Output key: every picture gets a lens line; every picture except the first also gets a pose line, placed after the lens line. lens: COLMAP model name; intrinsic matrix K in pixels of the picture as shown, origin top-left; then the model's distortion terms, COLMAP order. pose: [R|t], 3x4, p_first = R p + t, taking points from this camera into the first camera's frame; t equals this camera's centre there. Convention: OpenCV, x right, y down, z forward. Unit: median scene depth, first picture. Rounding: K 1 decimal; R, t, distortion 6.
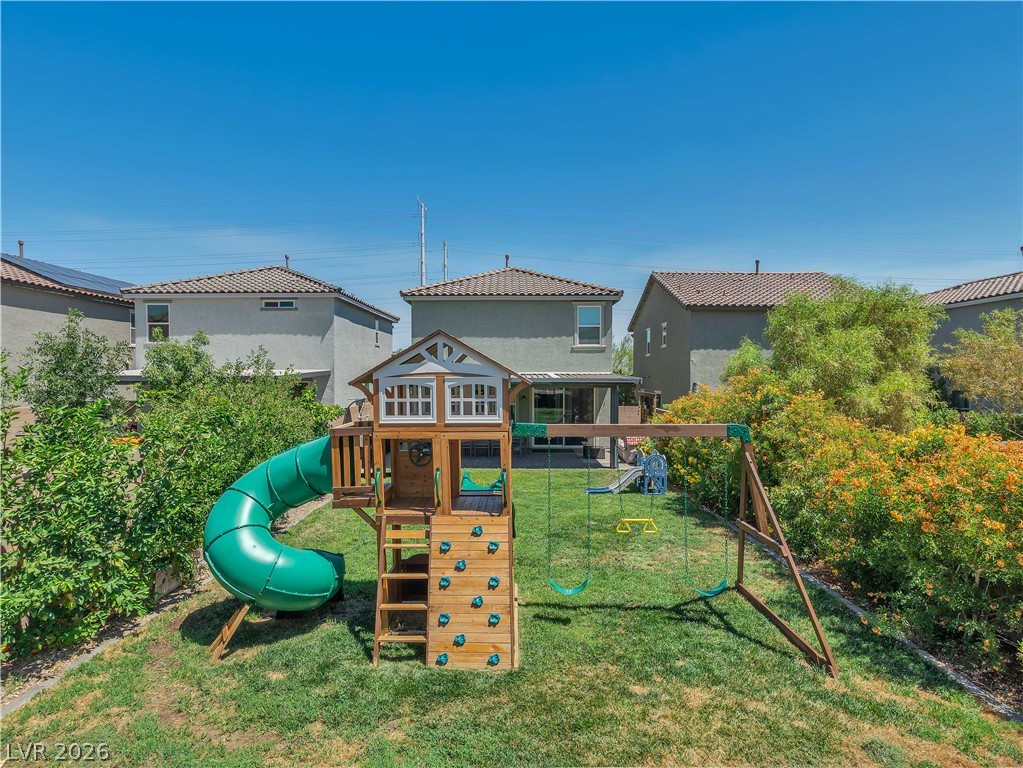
lens RADIAL K [[529.9, 0, 511.5], [0, 529.9, 384.0], [0, 0, 1]] dist [-0.005625, 0.000429]
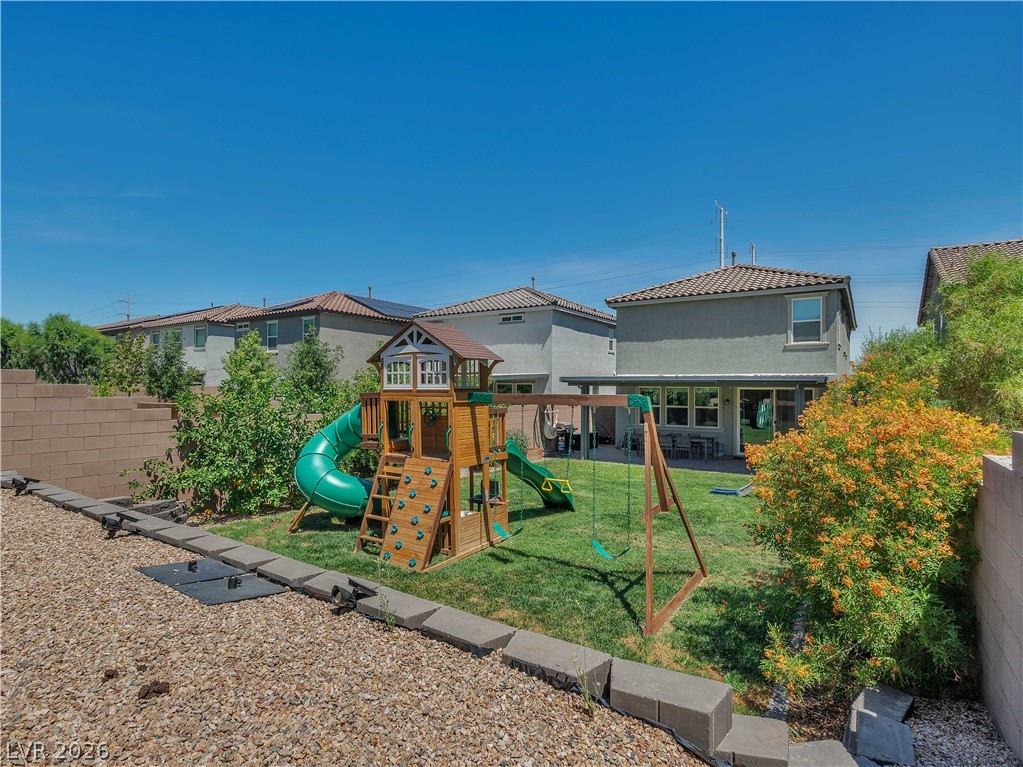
lens RADIAL K [[529.9, 0, 511.5], [0, 529.9, 383.5], [0, 0, 1]] dist [-0.005625, 0.000429]
pose [[0.835634, 0.003290, -0.549276, 0.719923], [-0.018332, 0.999592, -0.021903, 0.073898], [0.548980, 0.028372, 0.835354, 0.007572]]
